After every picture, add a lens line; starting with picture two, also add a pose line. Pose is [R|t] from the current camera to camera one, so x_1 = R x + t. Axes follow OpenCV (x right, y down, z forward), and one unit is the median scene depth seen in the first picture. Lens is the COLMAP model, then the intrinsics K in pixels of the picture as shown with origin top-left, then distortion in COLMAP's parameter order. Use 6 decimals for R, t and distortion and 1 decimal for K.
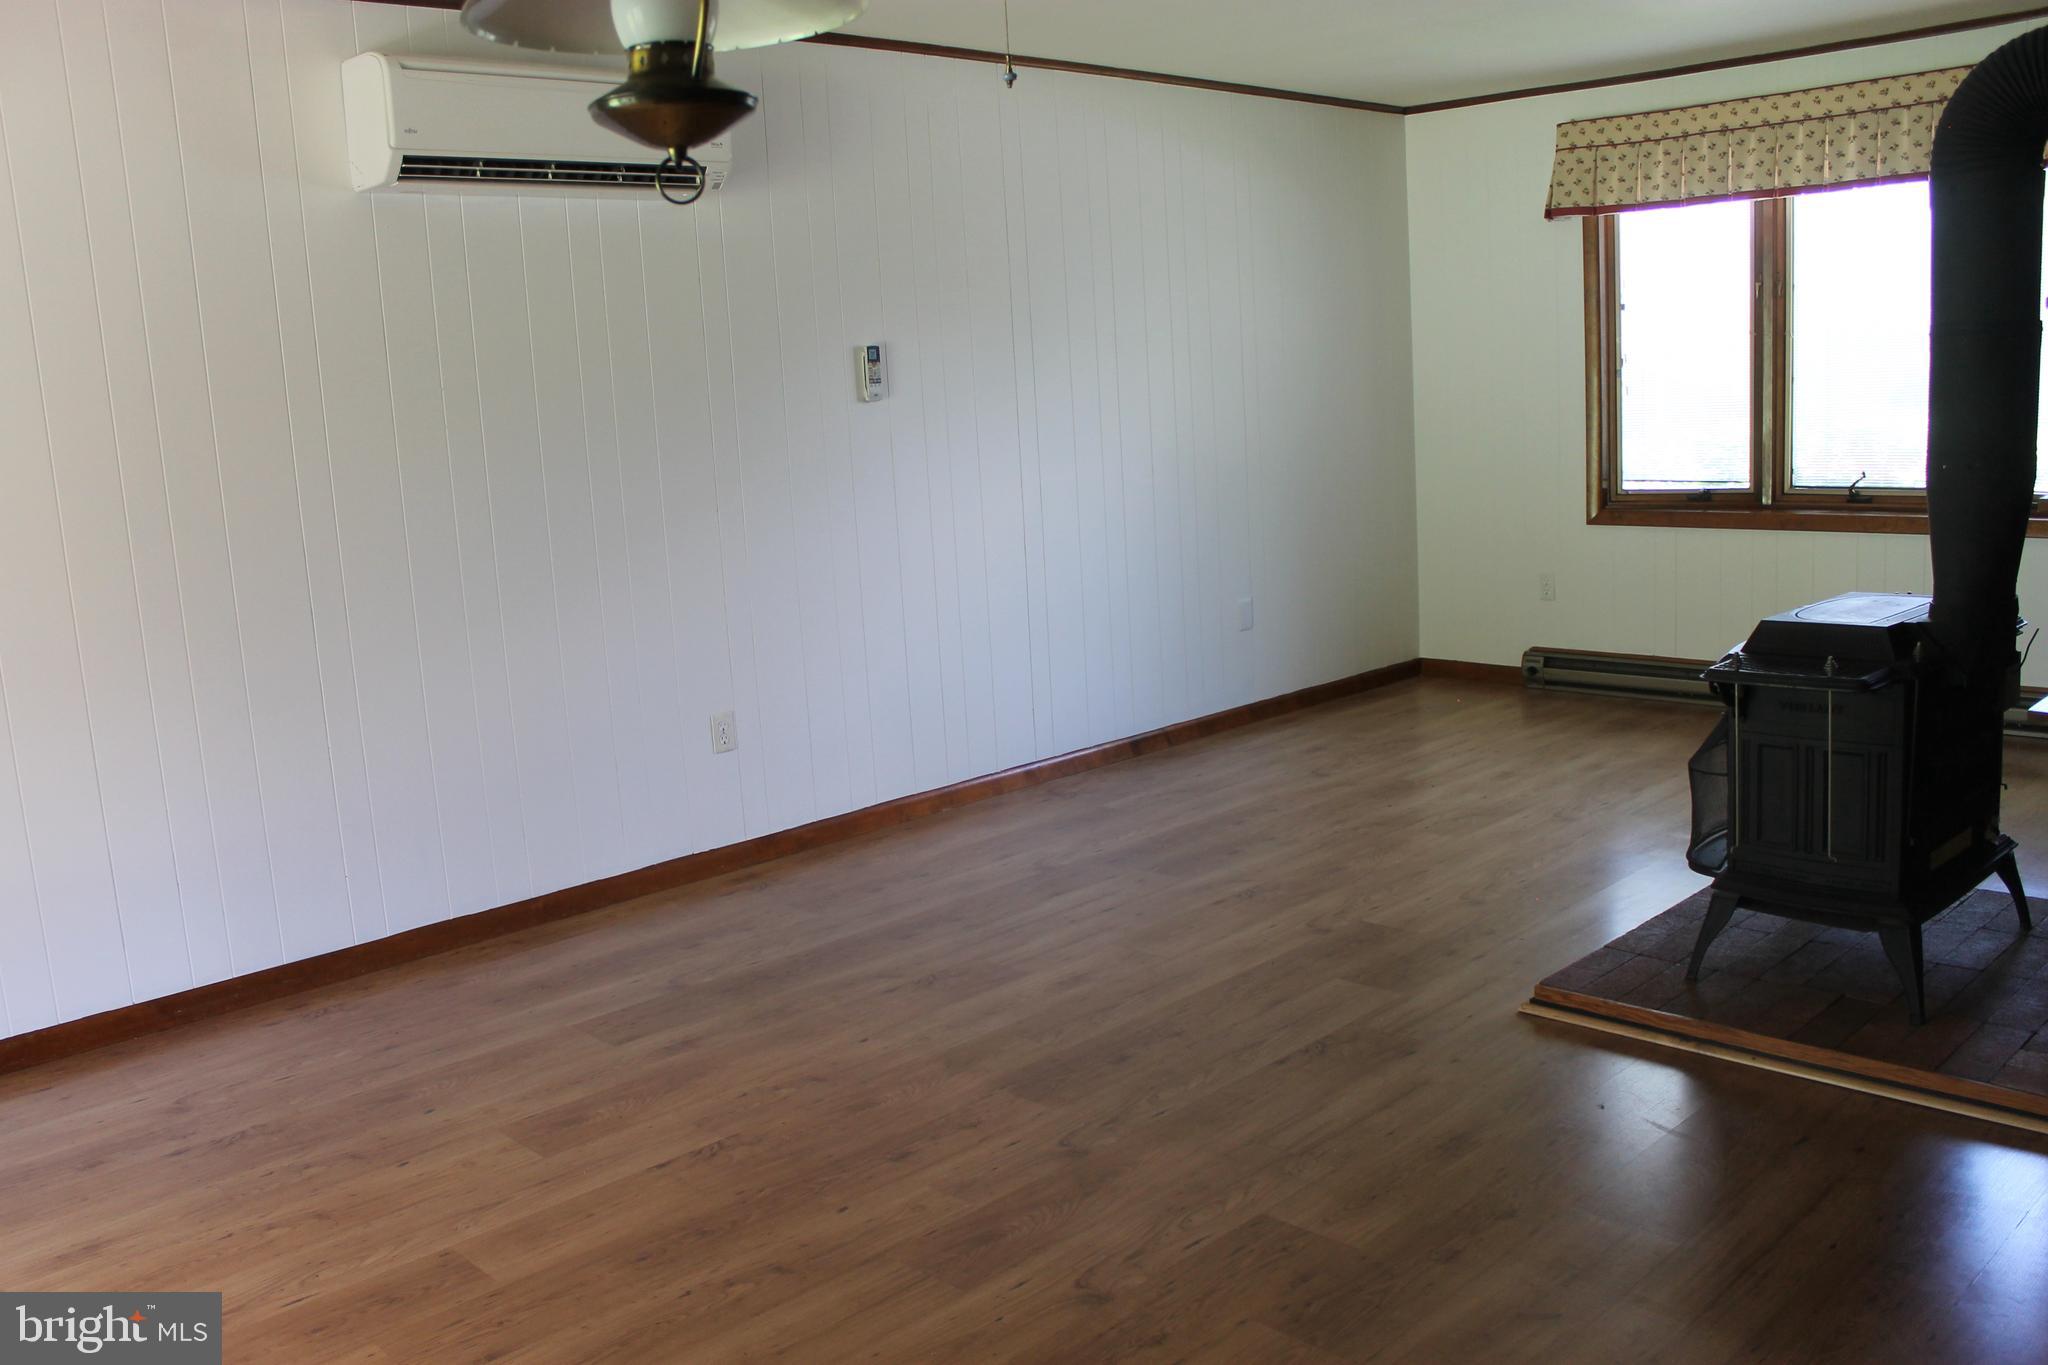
lens RADIAL K [[1743.3, 0, 1030.7], [0, 1743.3, 688.6], [0, 0, 1]] dist [-0.143156, 0.080240]
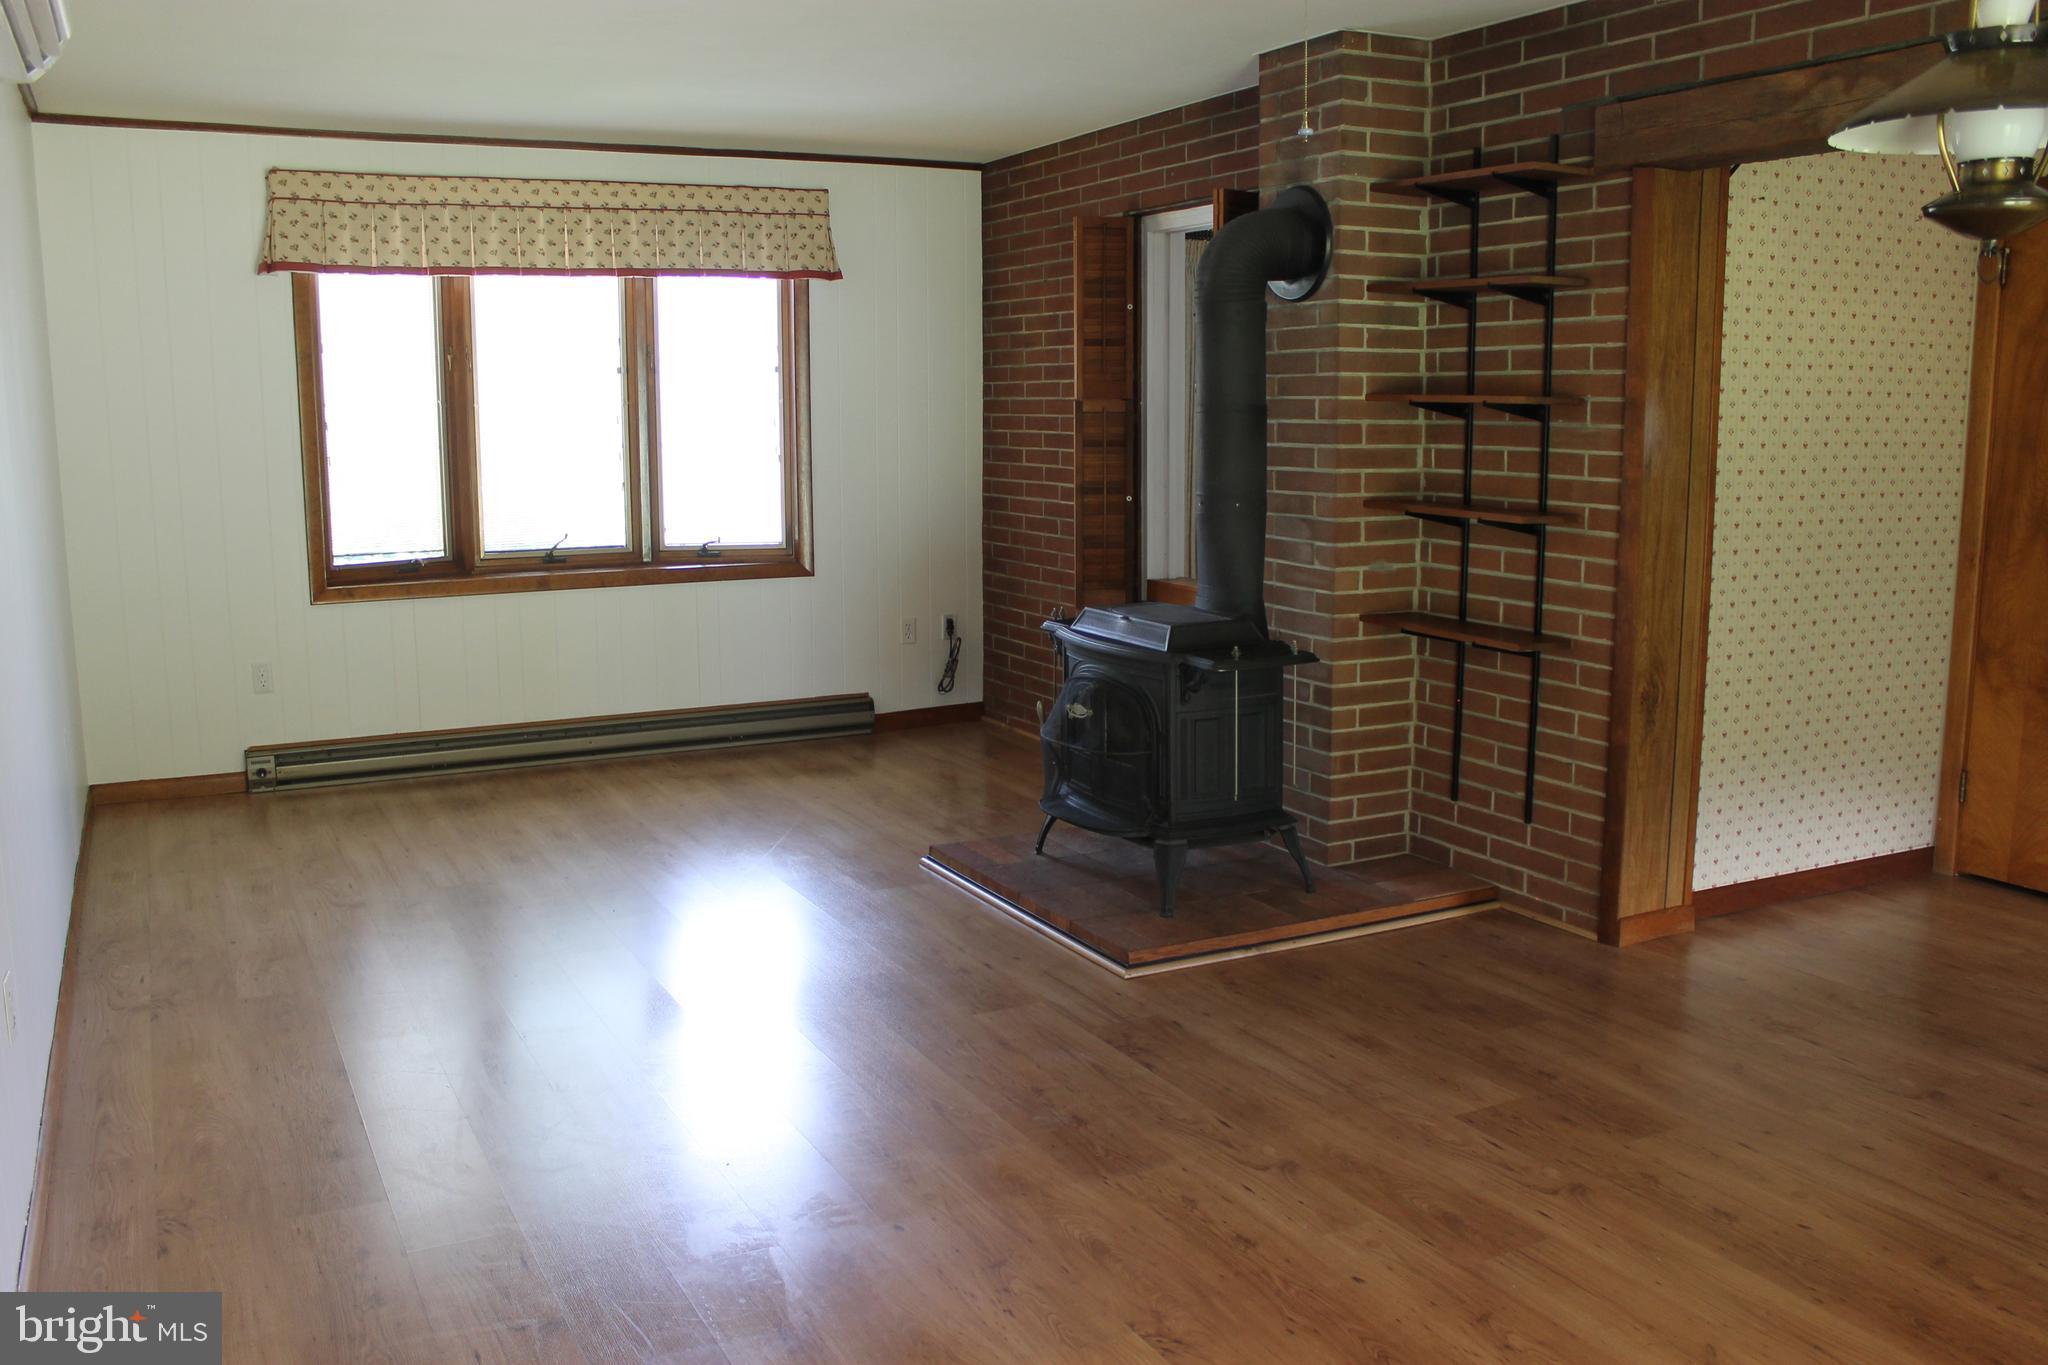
lens RADIAL K [[1743.3, 0, 1031.2], [0, 1743.3, 674.9], [0, 0, 1]] dist [-0.143156, 0.080240]
pose [[0.285280, -0.089476, 0.954259, -0.507904], [0.153055, 0.987109, 0.046800, -0.048063], [-0.946145, 0.132703, 0.295297, 0.419858]]
